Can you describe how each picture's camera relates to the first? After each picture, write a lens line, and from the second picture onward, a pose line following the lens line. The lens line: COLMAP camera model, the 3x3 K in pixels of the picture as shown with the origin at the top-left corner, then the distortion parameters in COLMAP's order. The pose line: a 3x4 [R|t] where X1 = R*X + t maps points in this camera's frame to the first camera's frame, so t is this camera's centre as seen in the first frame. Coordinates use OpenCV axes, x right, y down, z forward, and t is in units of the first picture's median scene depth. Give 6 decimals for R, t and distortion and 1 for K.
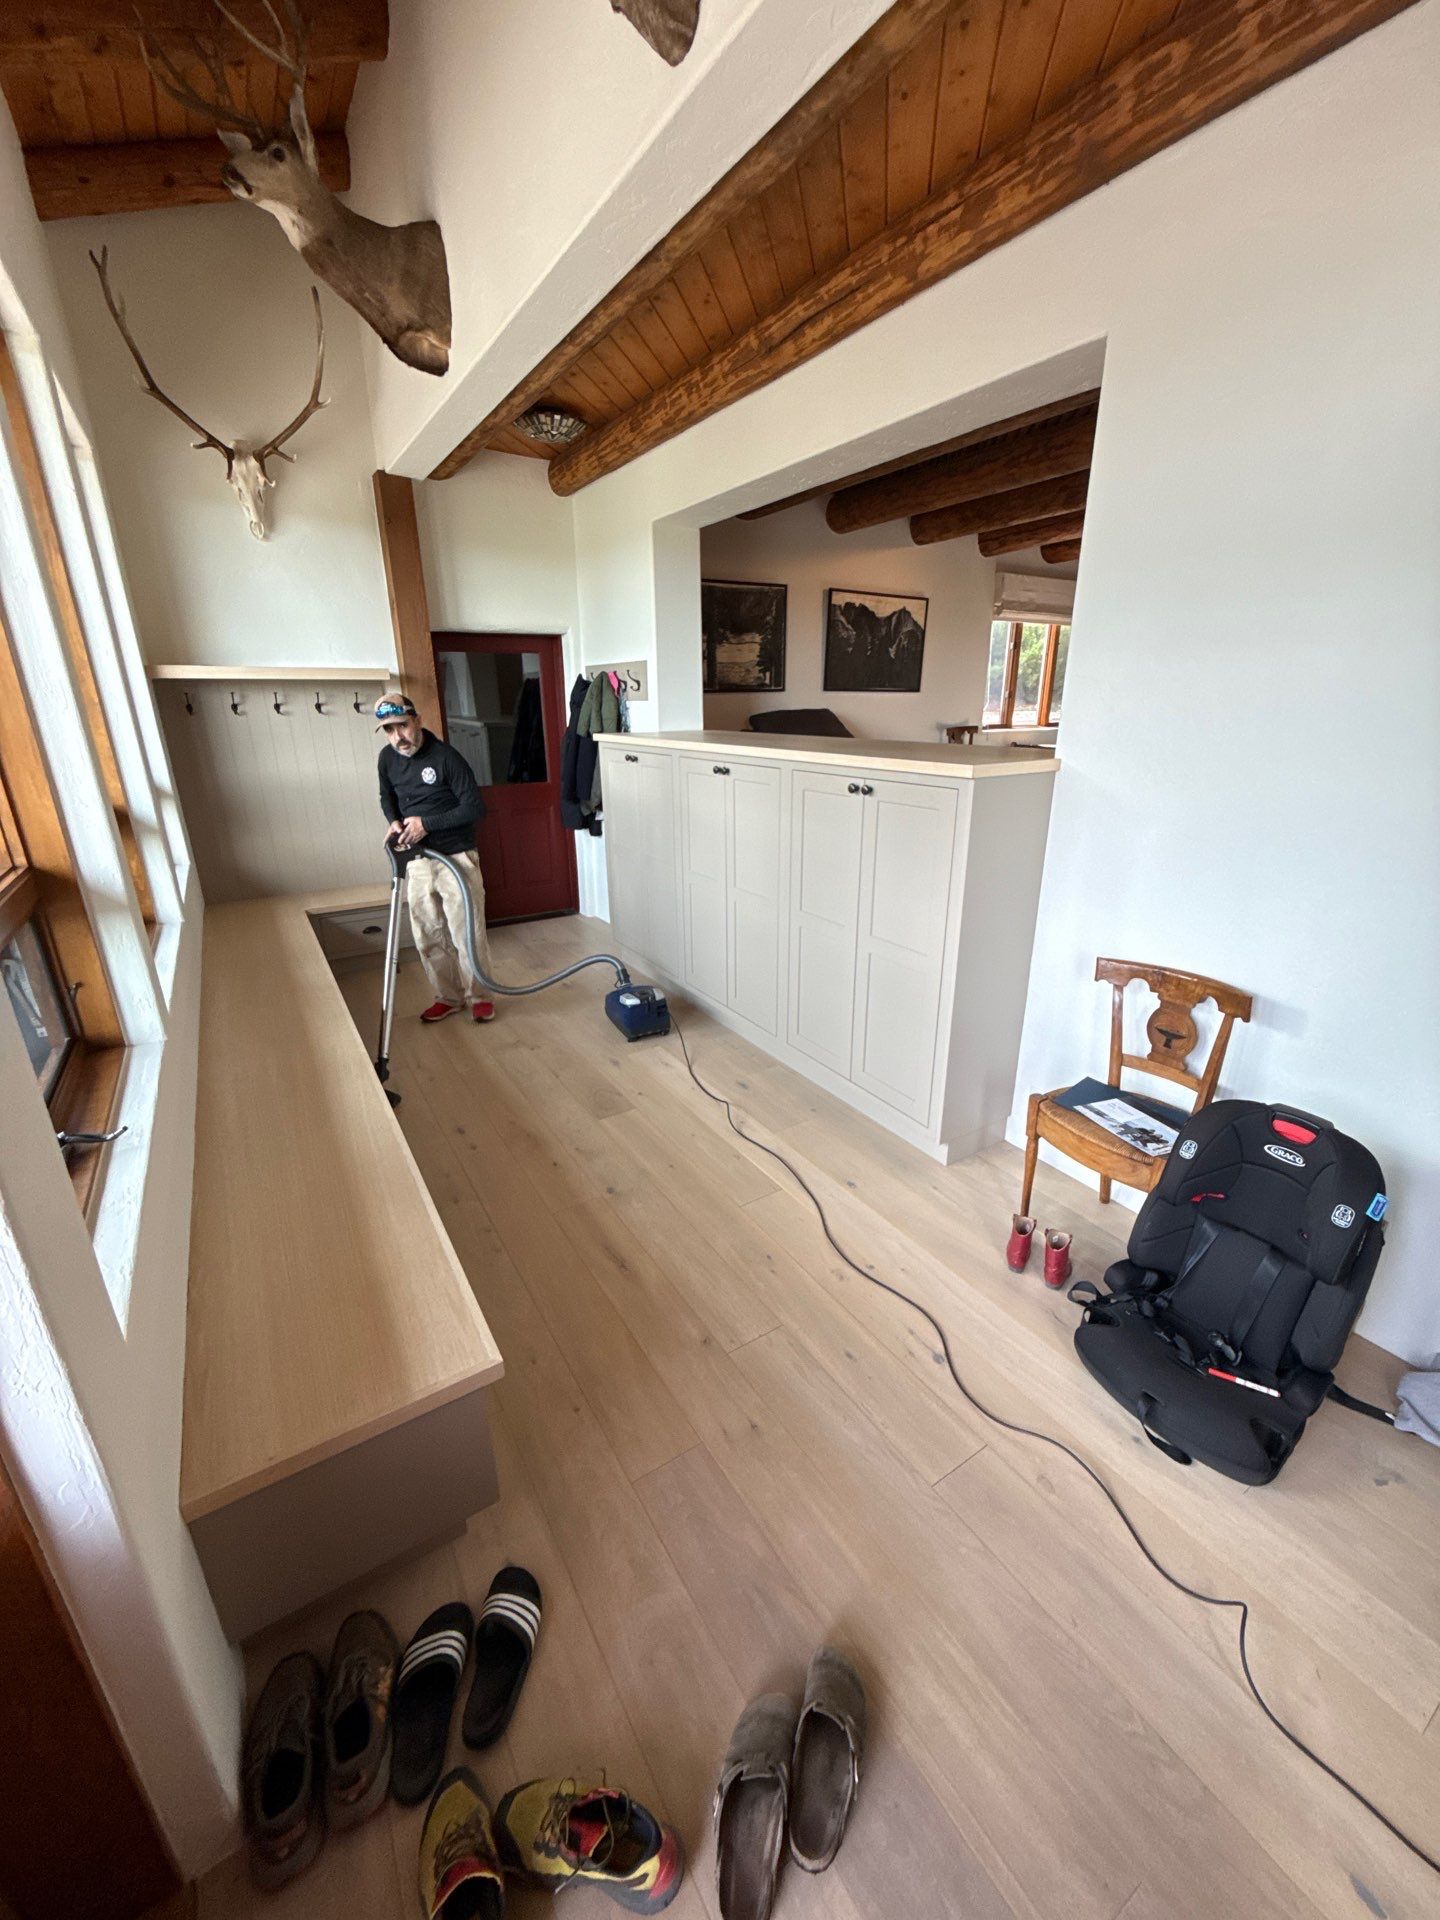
lens RADIAL K [[761.7, 0, 723.2], [0, 761.7, 959.0], [0, 0, 1]] dist [0.001459, -0.000620]
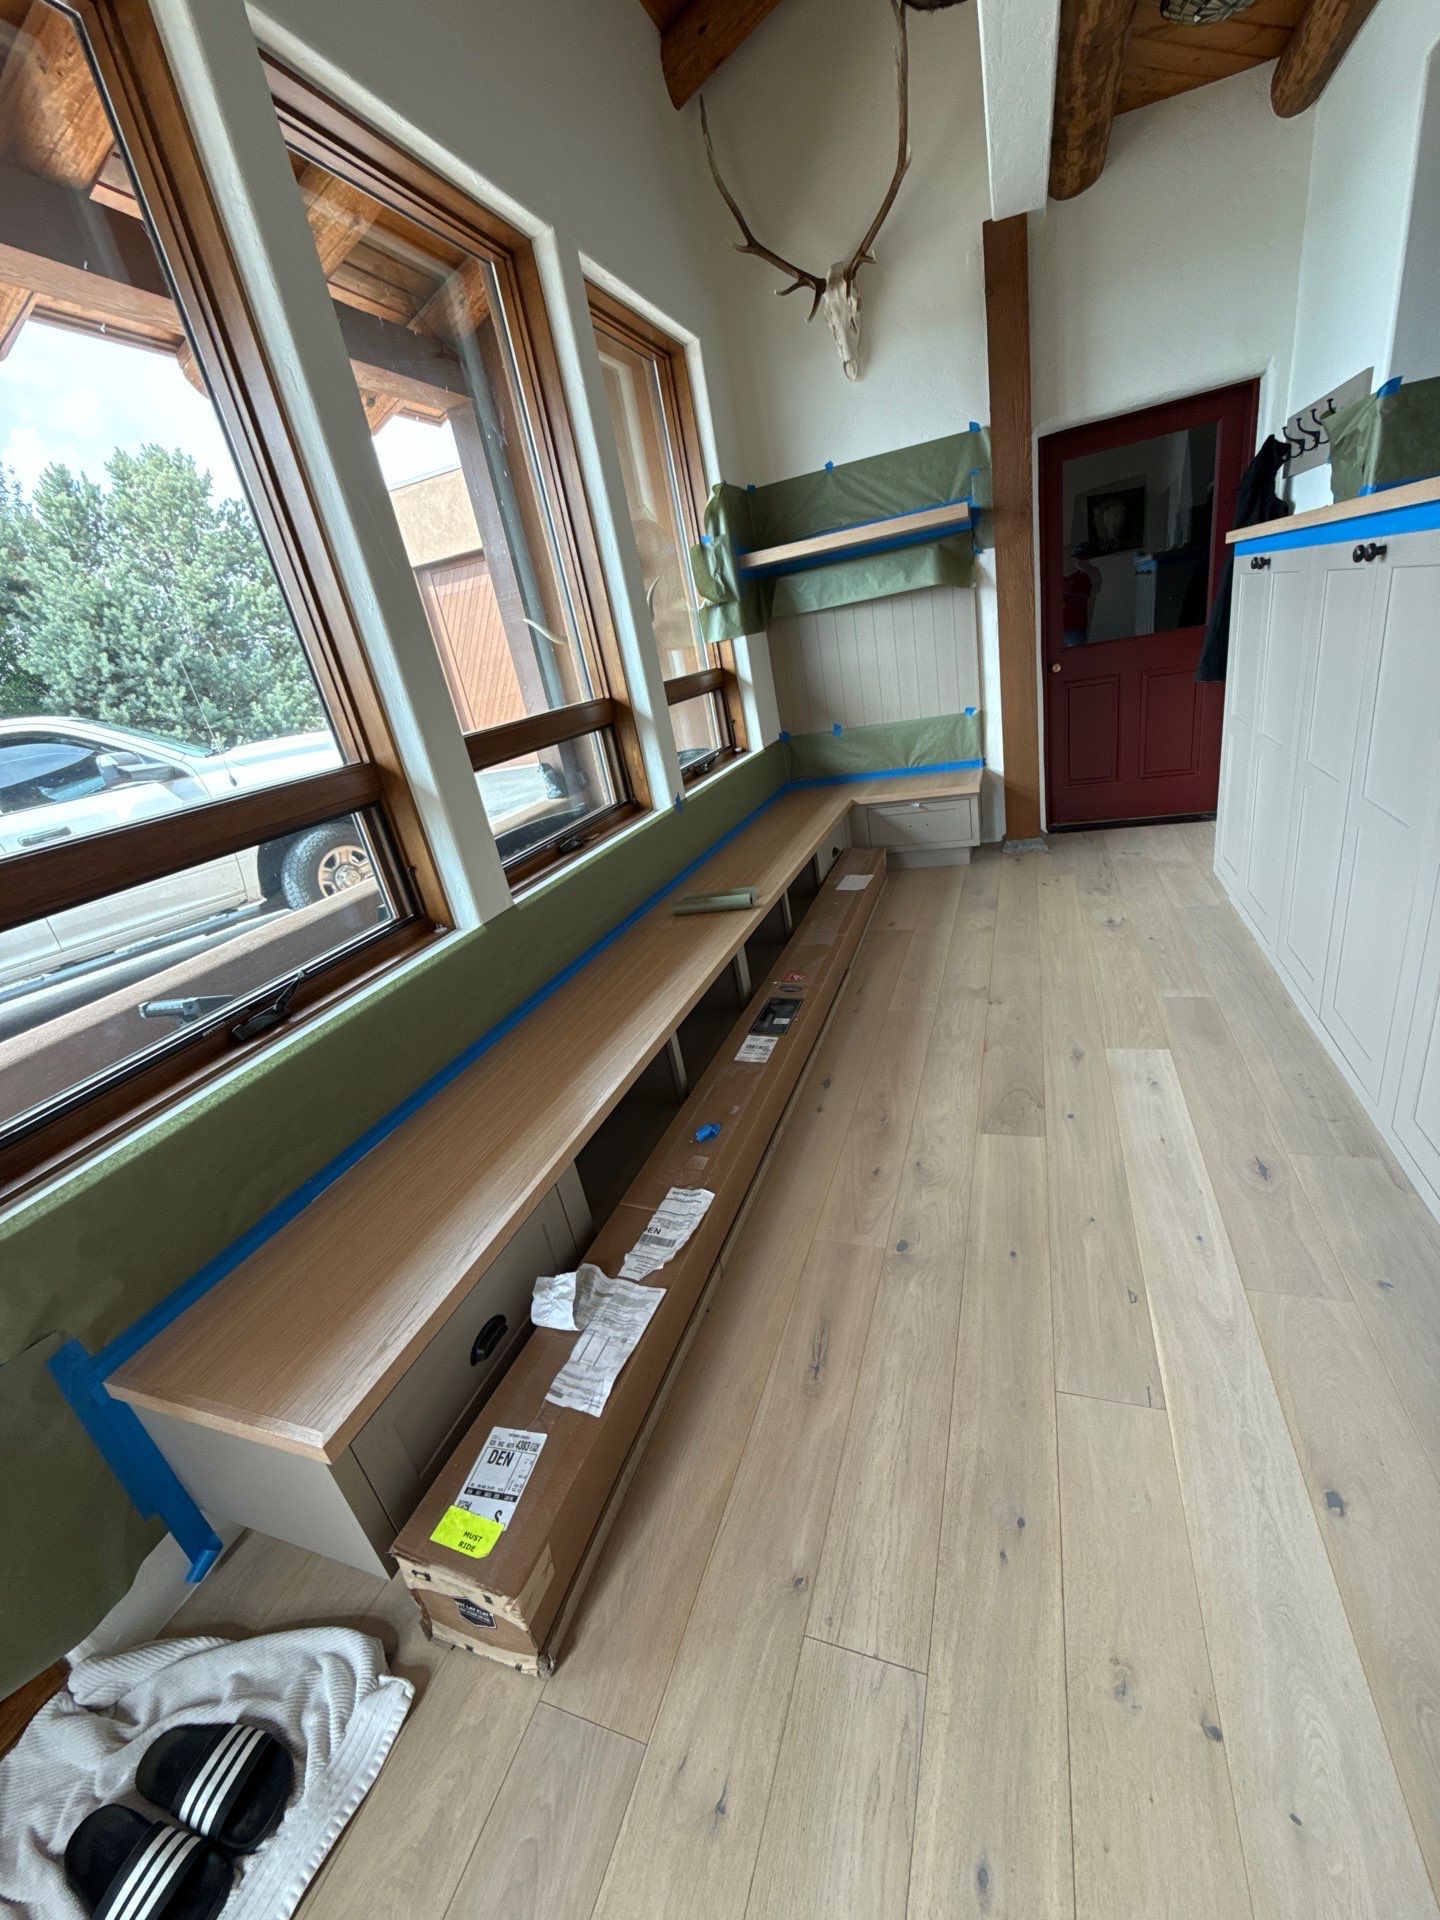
lens RADIAL K [[761.7, 0, 723.8], [0, 761.7, 962.8], [0, 0, 1]] dist [0.001459, -0.000620]
pose [[0.604025, 0.211077, -0.768505, 0.182507], [-0.088637, 0.976099, 0.198429, -0.053278], [0.792021, -0.051738, 0.608298, 0.374774]]
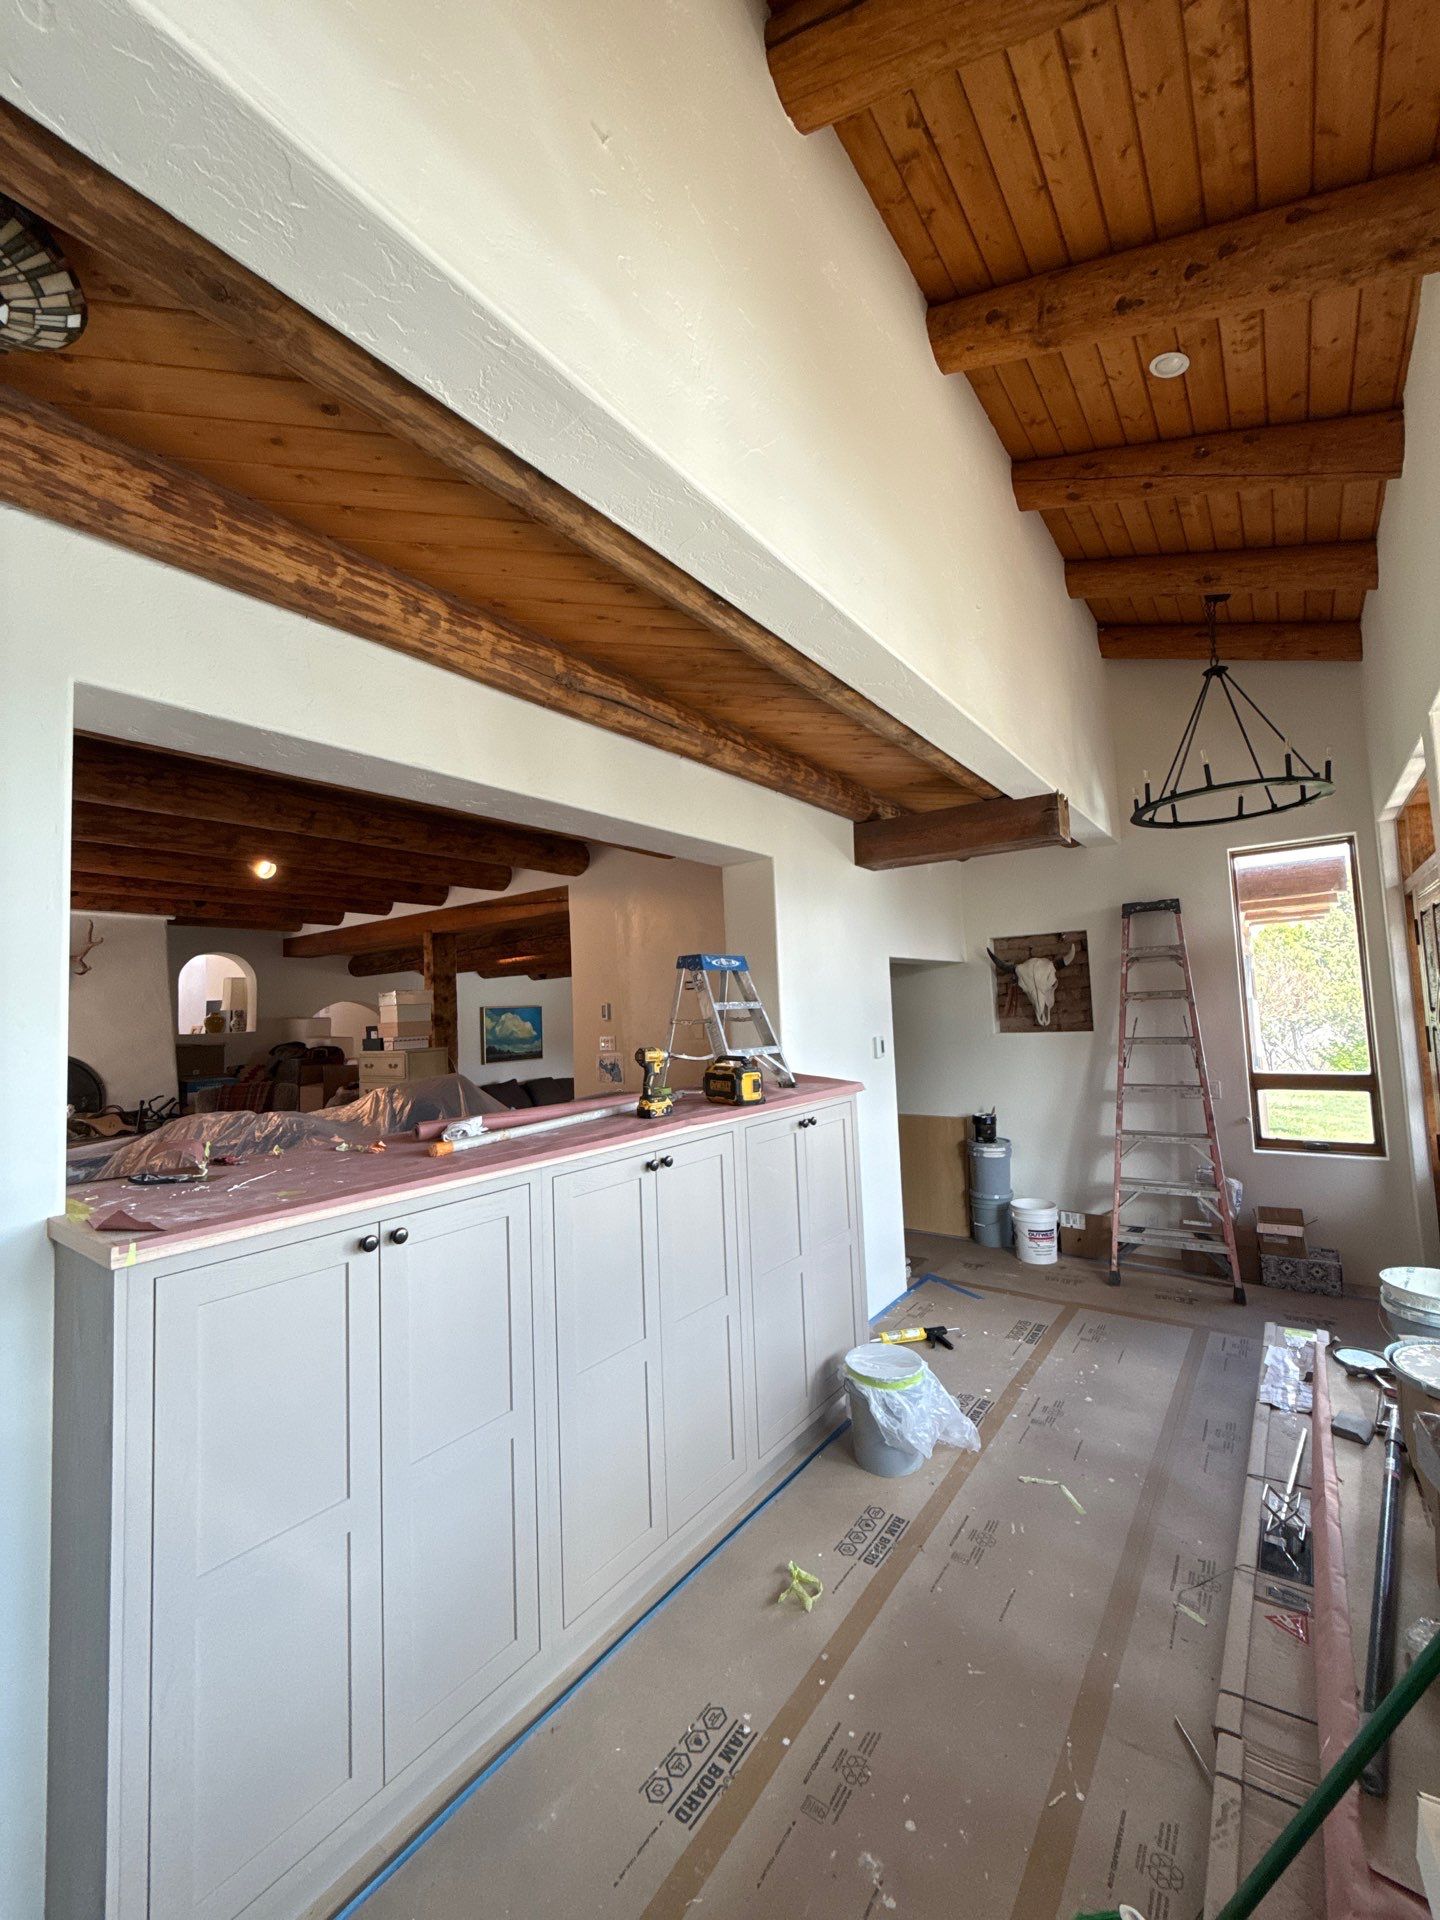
lens RADIAL K [[761.7, 0, 727.0], [0, 761.7, 962.7], [0, 0, 1]] dist [0.001459, -0.000620]
pose [[-0.356121, 0.087116, 0.930370, -0.728238], [0.348637, 0.936138, 0.045793, -0.447075], [-0.866966, 0.340670, -0.363750, 1.176764]]
